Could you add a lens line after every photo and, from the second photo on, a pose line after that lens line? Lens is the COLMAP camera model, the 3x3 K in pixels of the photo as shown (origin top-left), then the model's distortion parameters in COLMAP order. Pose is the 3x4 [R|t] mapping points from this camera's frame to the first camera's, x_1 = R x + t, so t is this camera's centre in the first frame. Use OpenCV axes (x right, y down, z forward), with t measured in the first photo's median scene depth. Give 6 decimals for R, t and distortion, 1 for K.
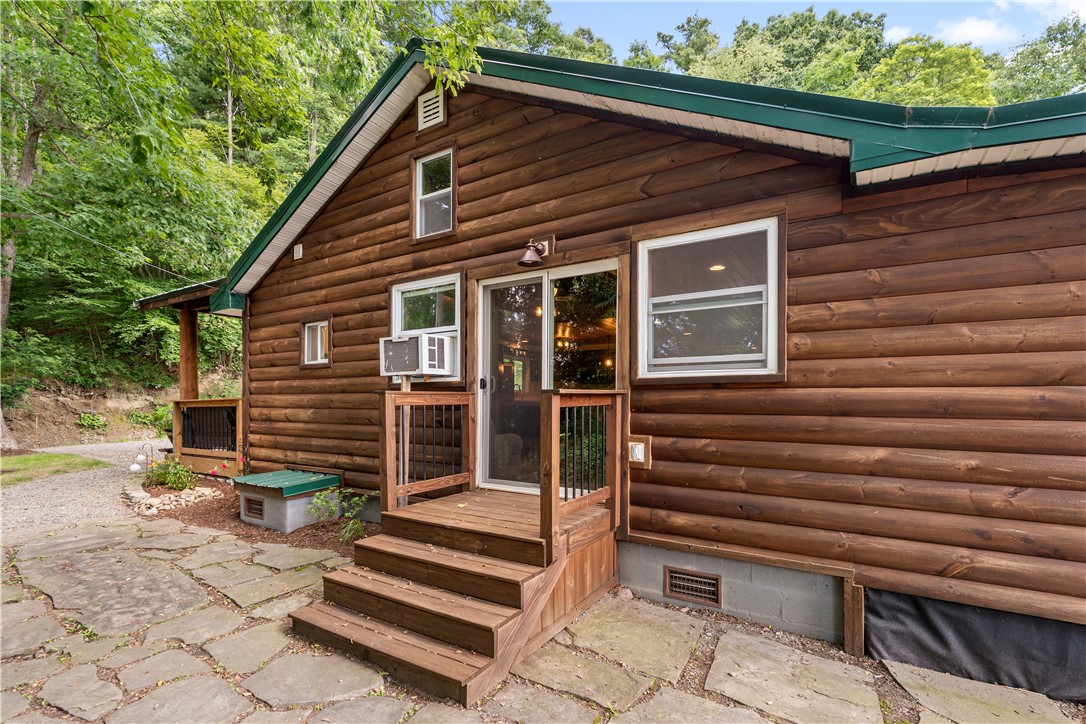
lens RADIAL K [[487.3, 0, 543.1], [0, 487.3, 352.0], [0, 0, 1]] dist [-0.002635, -0.000347]
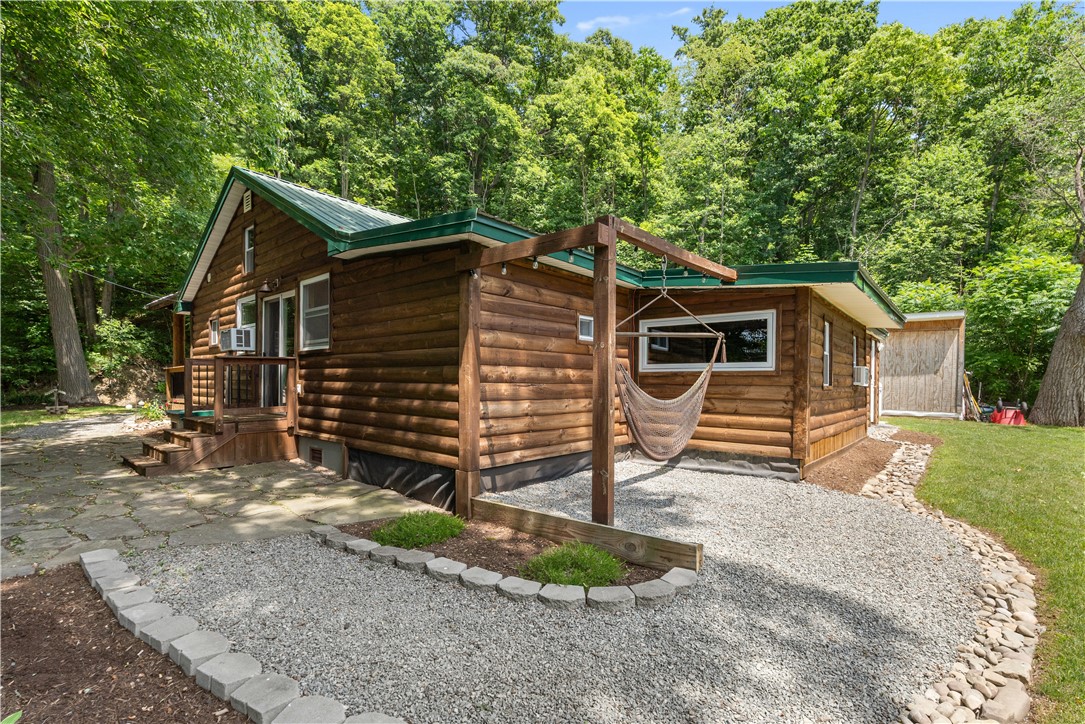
lens RADIAL K [[486.8, 0, 542.6], [0, 486.8, 352.0], [0, 0, 1]] dist [-0.002635, -0.000347]
pose [[0.987638, 0.007516, -0.156569, 0.889797], [-0.003324, 0.999629, 0.027018, -0.000064], [0.156714, -0.026164, 0.987297, -0.473724]]
